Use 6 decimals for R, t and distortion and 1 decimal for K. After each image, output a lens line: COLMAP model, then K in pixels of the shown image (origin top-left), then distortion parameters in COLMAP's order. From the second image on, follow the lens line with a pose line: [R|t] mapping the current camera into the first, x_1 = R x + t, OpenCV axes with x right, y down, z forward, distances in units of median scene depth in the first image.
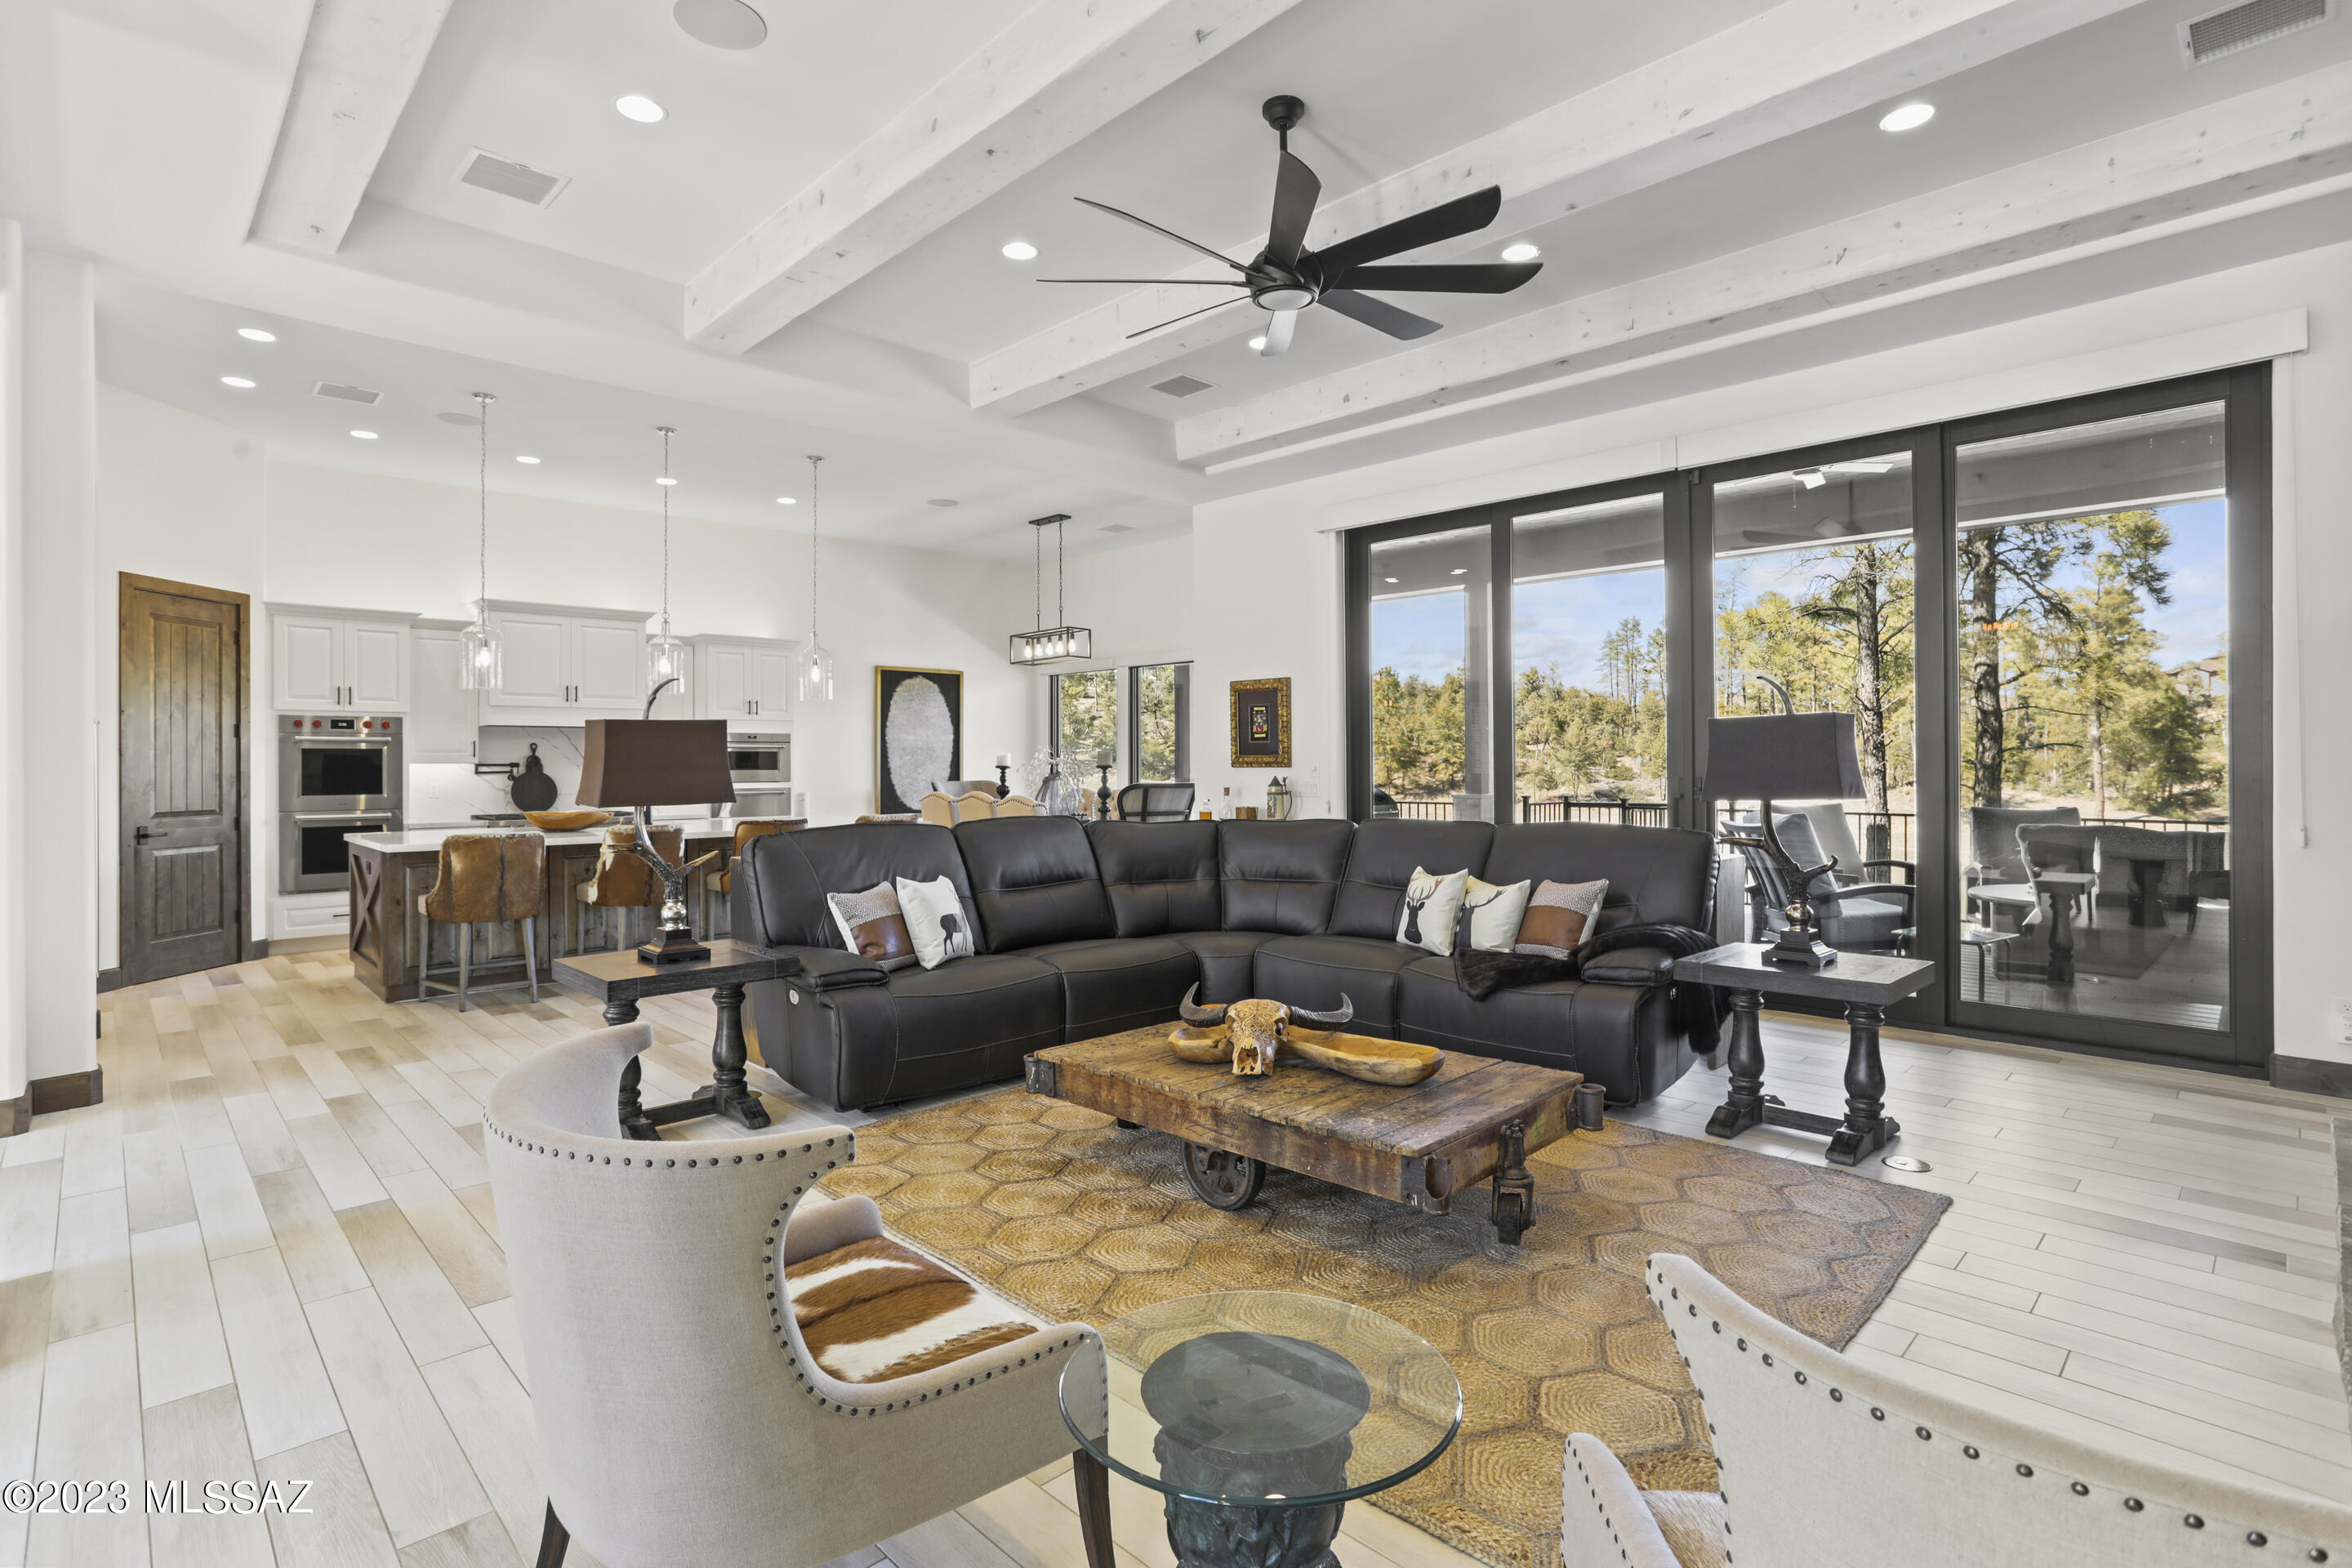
lens RADIAL K [[1147.2, 0, 1185.2], [0, 1147.2, 758.0], [0, 0, 1]] dist [-0.040277, 0.007245]
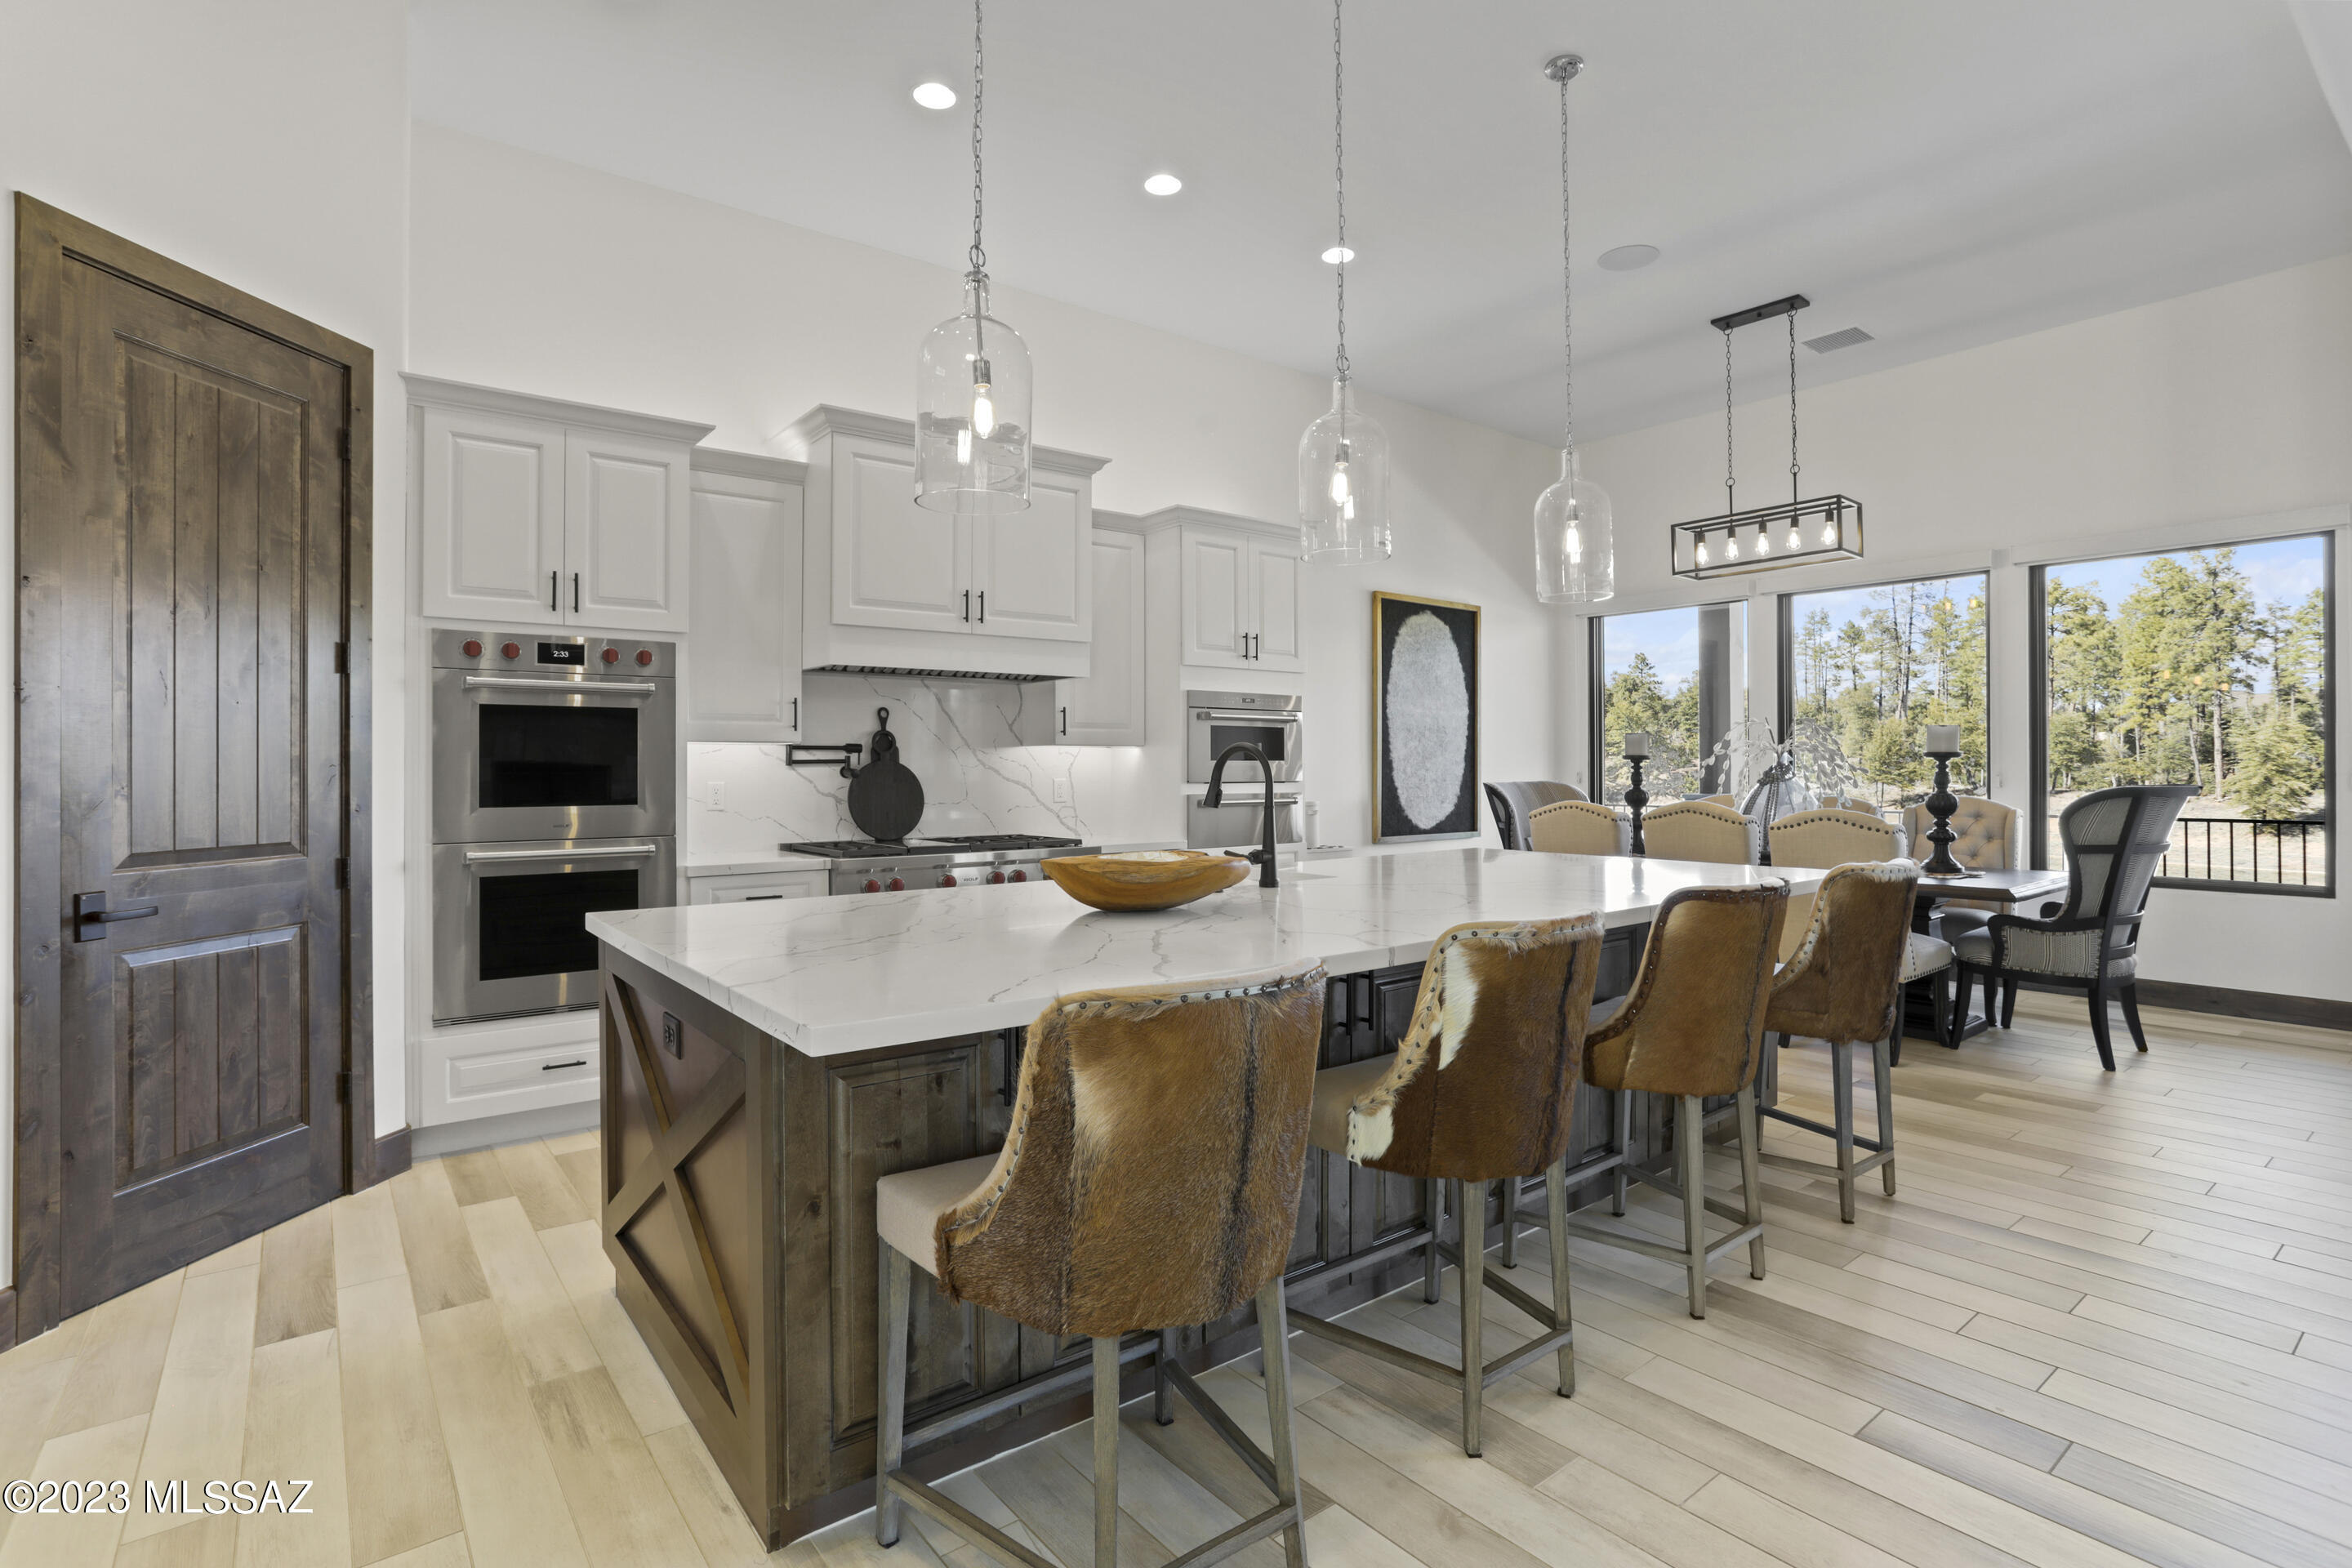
lens RADIAL K [[1147.2, 0, 1166.1], [0, 1147.2, 767.4], [0, 0, 1]] dist [-0.040277, 0.007245]
pose [[0.993258, 0.003489, -0.115872, -0.454633], [-0.002861, 0.999980, 0.005590, 0.013913], [0.115889, -0.005221, 0.993248, 0.572480]]
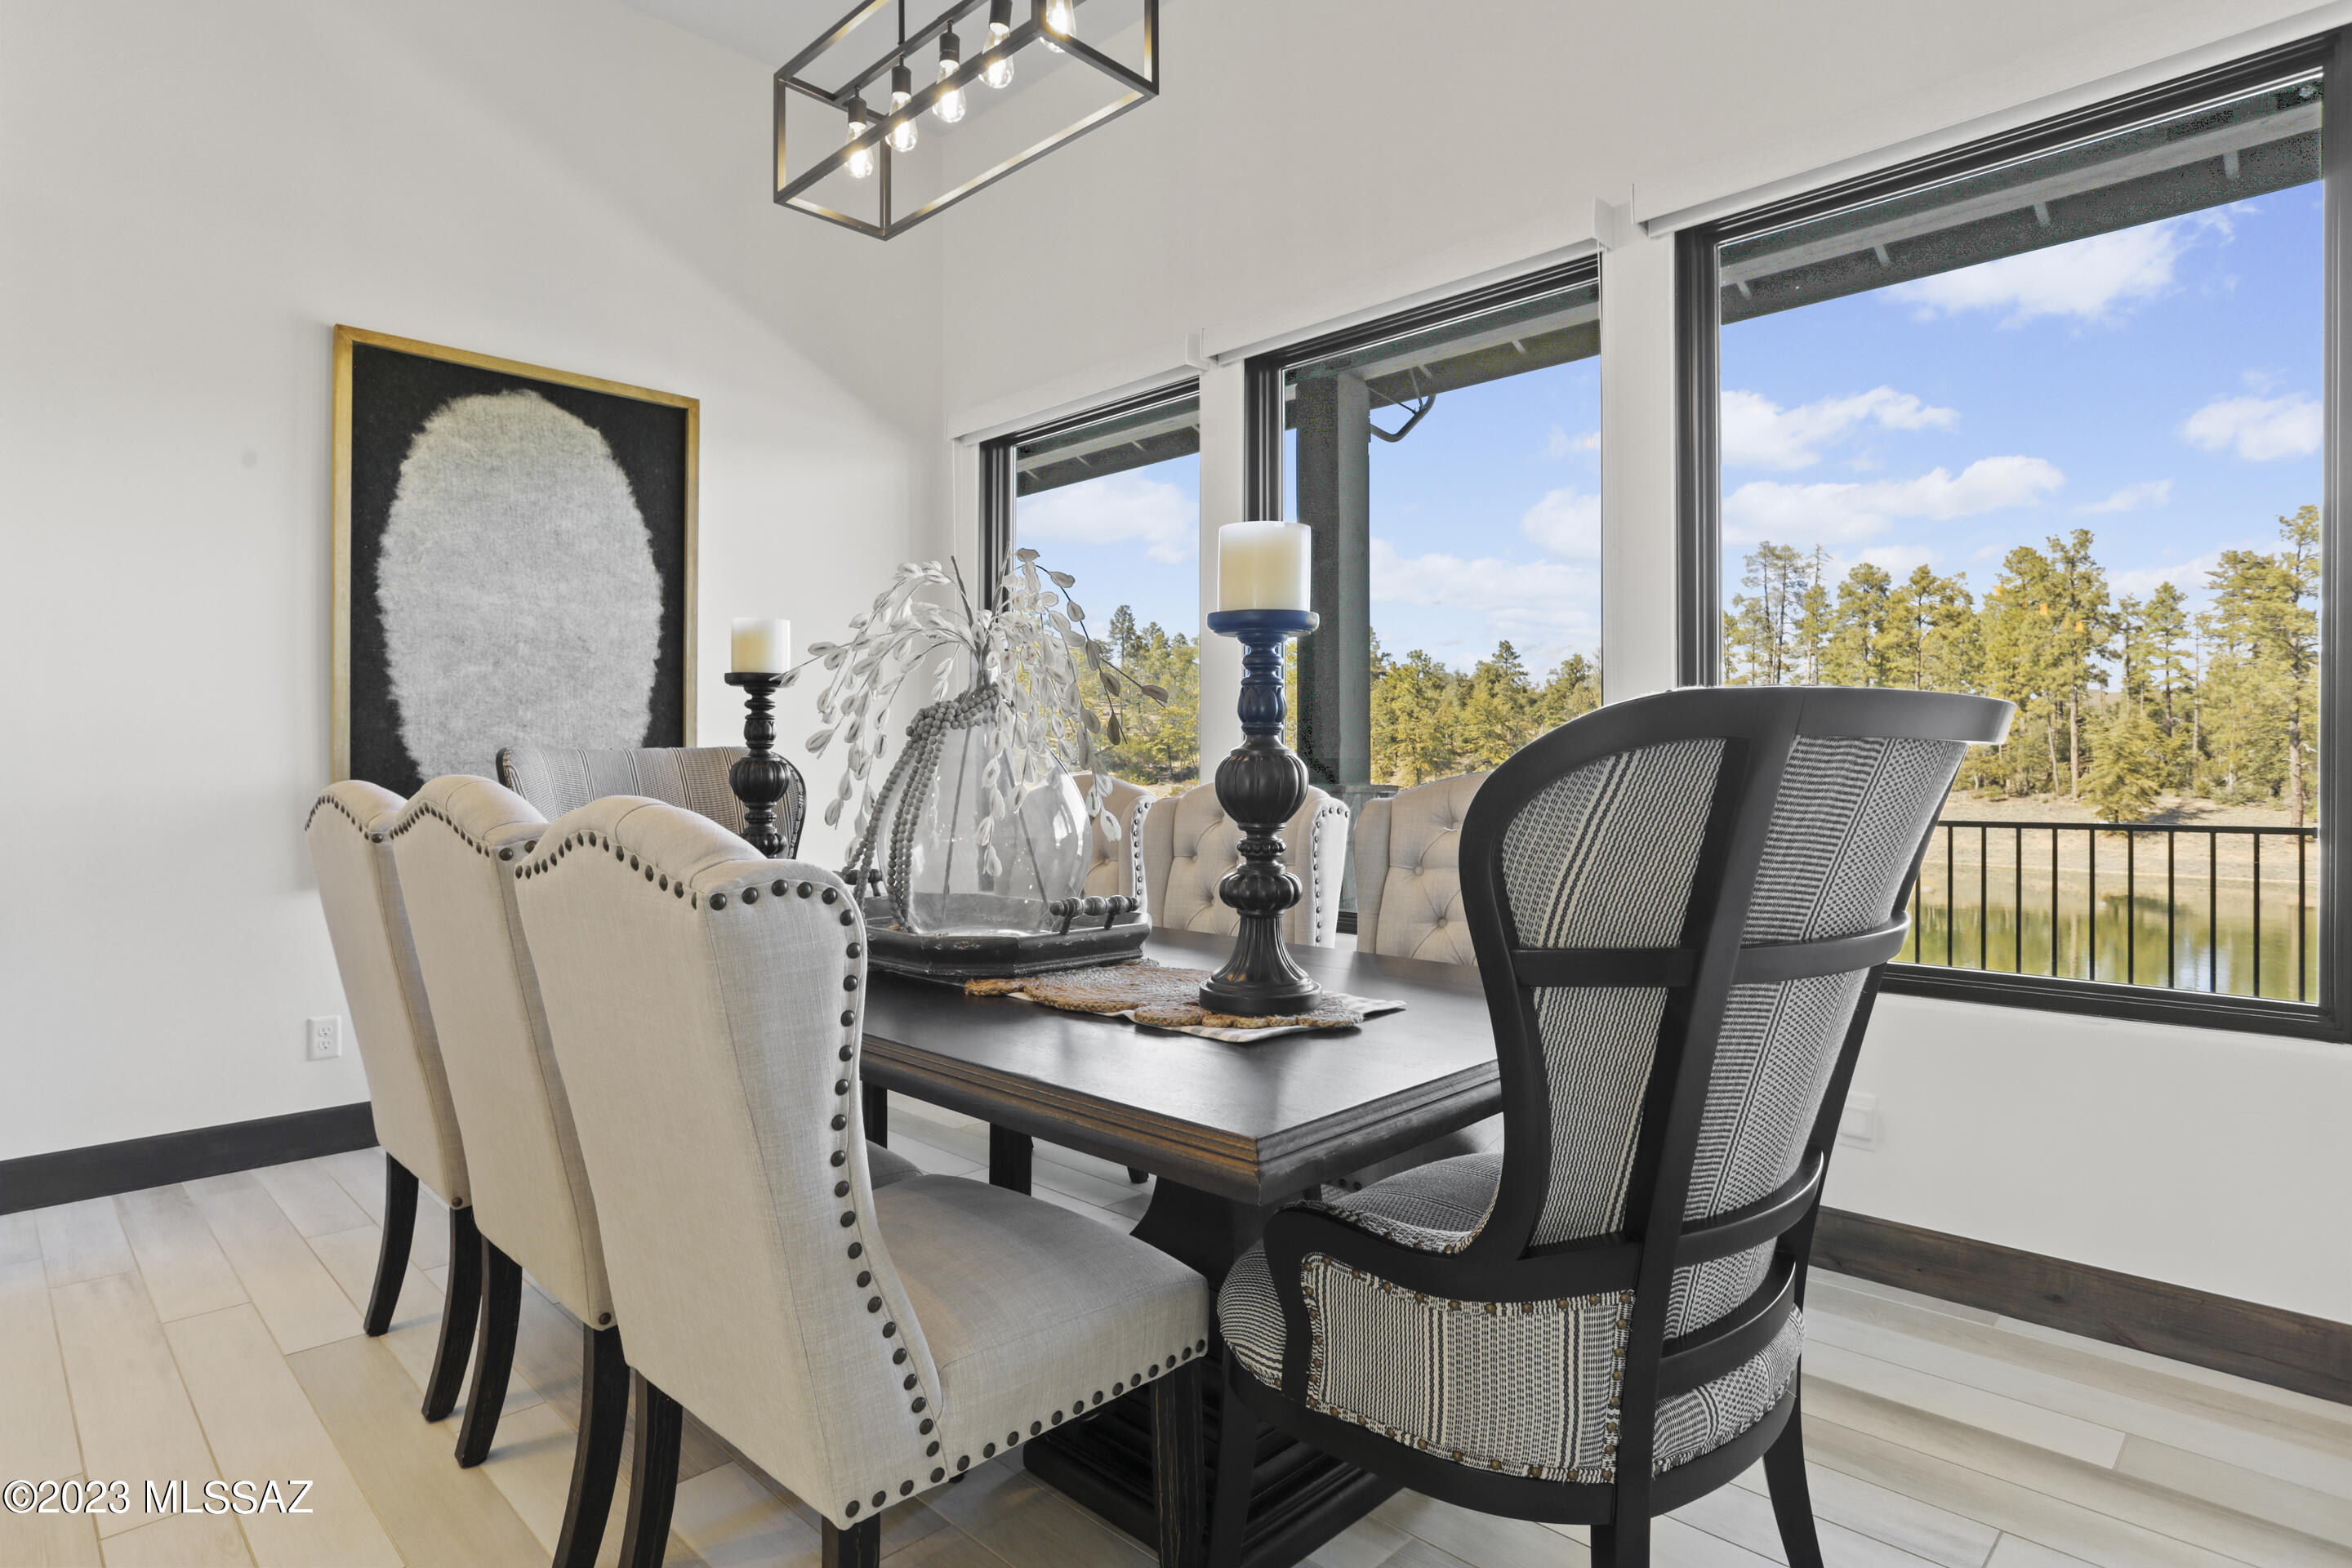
lens RADIAL K [[1273.3, 0, 1178.8], [0, 1273.3, 788.8], [0, 0, 1]] dist [-0.059156, -0.000463]
pose [[0.999904, 0.003125, 0.013476, -0.109456], [-0.003415, 0.999762, 0.021536, 0.032987], [-0.013406, -0.021580, 0.999677, 1.034714]]
